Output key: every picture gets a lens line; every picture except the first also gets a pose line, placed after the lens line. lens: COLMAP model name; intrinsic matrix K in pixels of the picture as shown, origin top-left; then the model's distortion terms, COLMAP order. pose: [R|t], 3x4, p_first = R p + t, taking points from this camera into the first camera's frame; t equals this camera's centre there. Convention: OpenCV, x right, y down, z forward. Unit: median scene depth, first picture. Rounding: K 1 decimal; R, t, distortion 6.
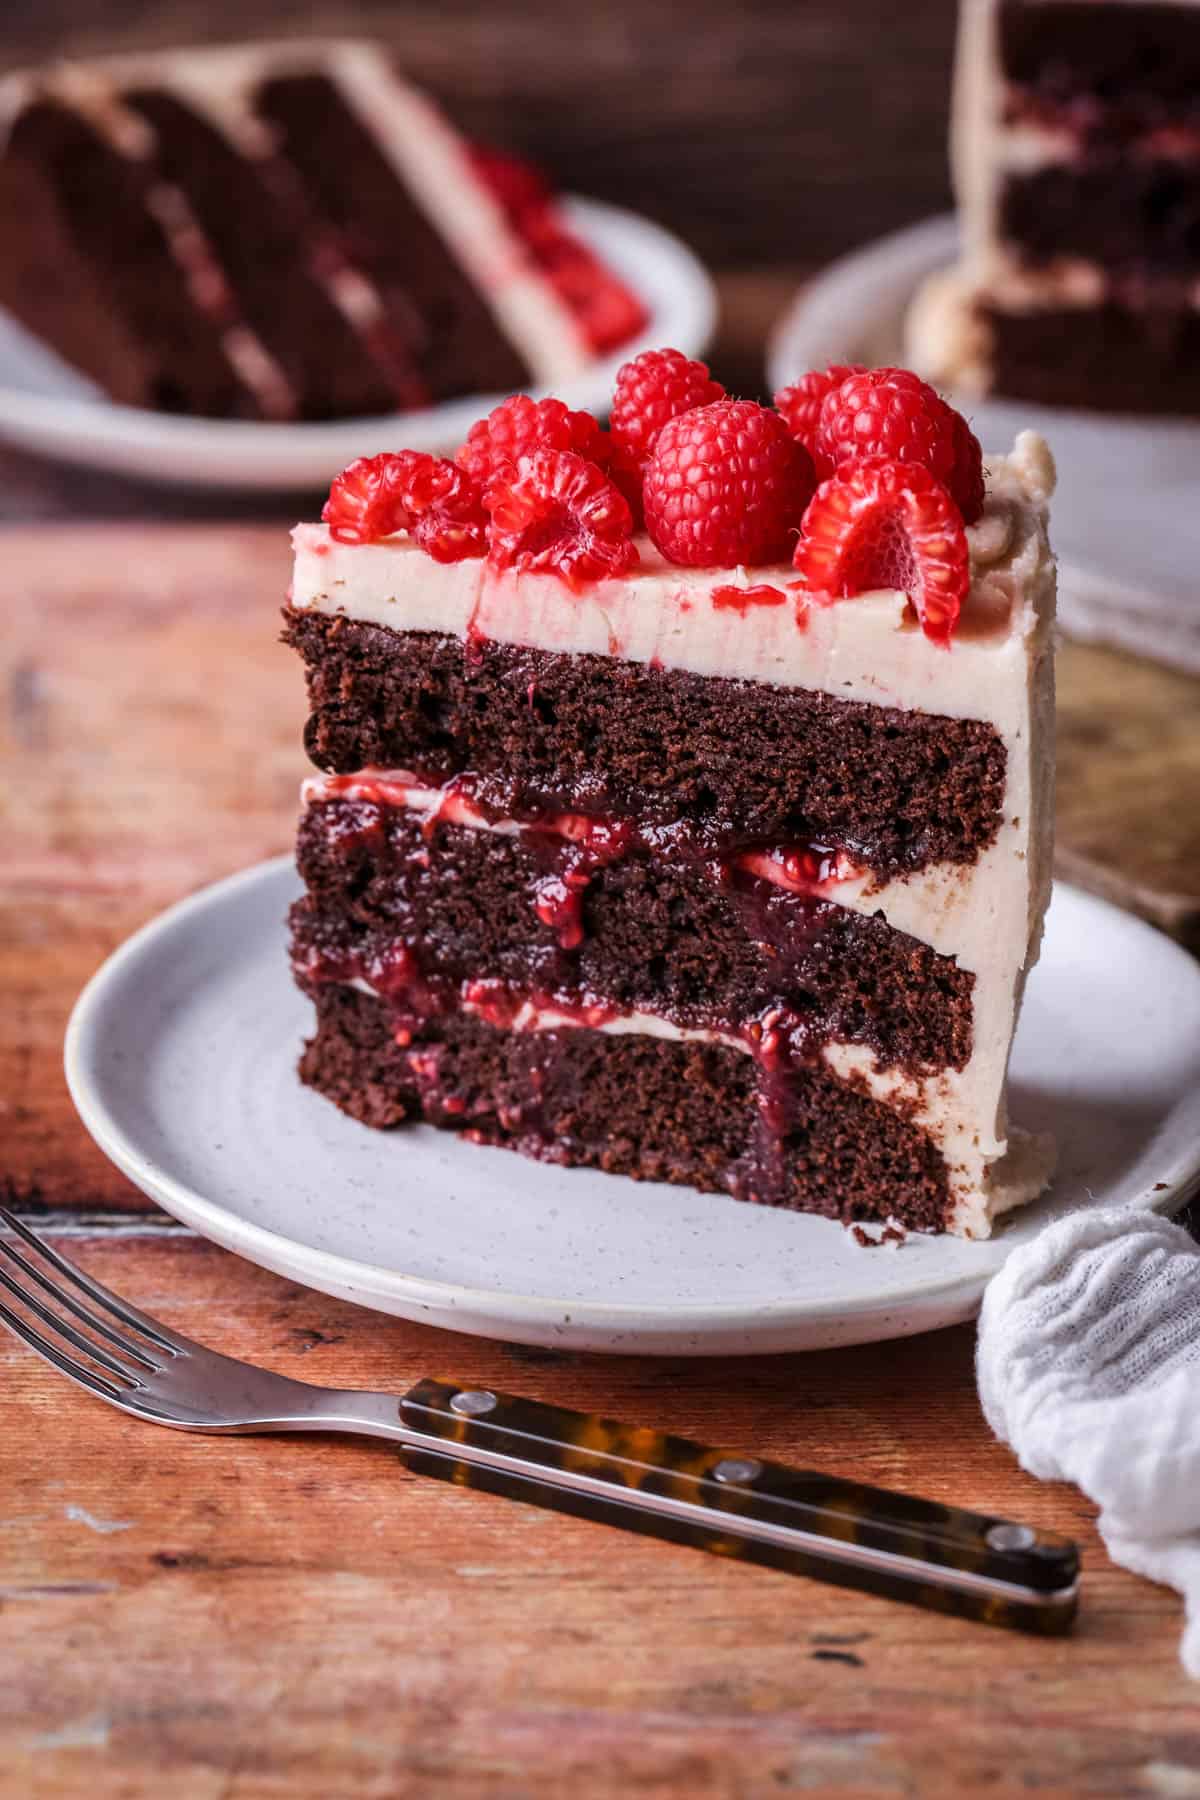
lens RADIAL K [[6080.7, 0, 600.0], [0, 6080.7, 900.0], [0, 0, 1]] dist [-0.202287, -0.869953]
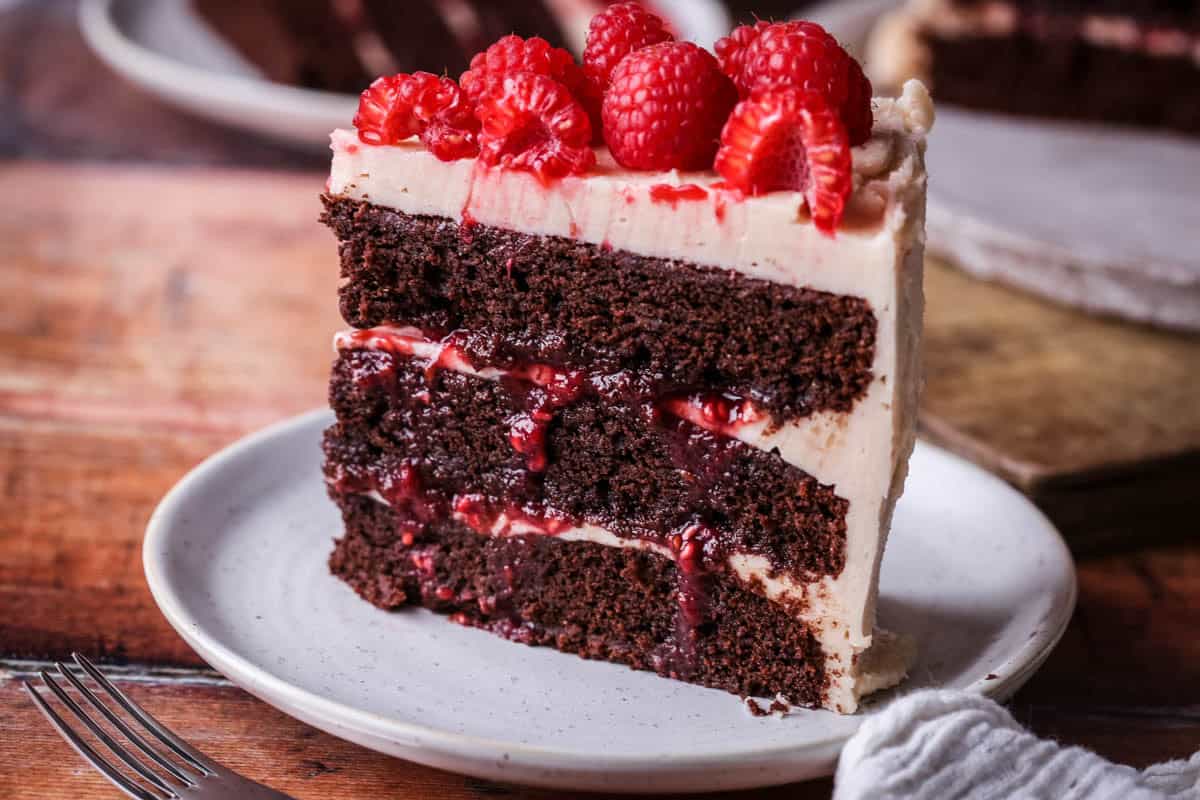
lens RADIAL K [[4053.8, 0, 600.0], [0, 4053.8, 400.0], [0, 0, 1]] dist [-0.202287, -0.869953]
pose [[0.997941, 0.040352, -0.049864, 0.050720], [-0.042543, 0.998139, -0.043692, 0.029910], [0.048008, 0.045723, 0.997800, 0.156822]]
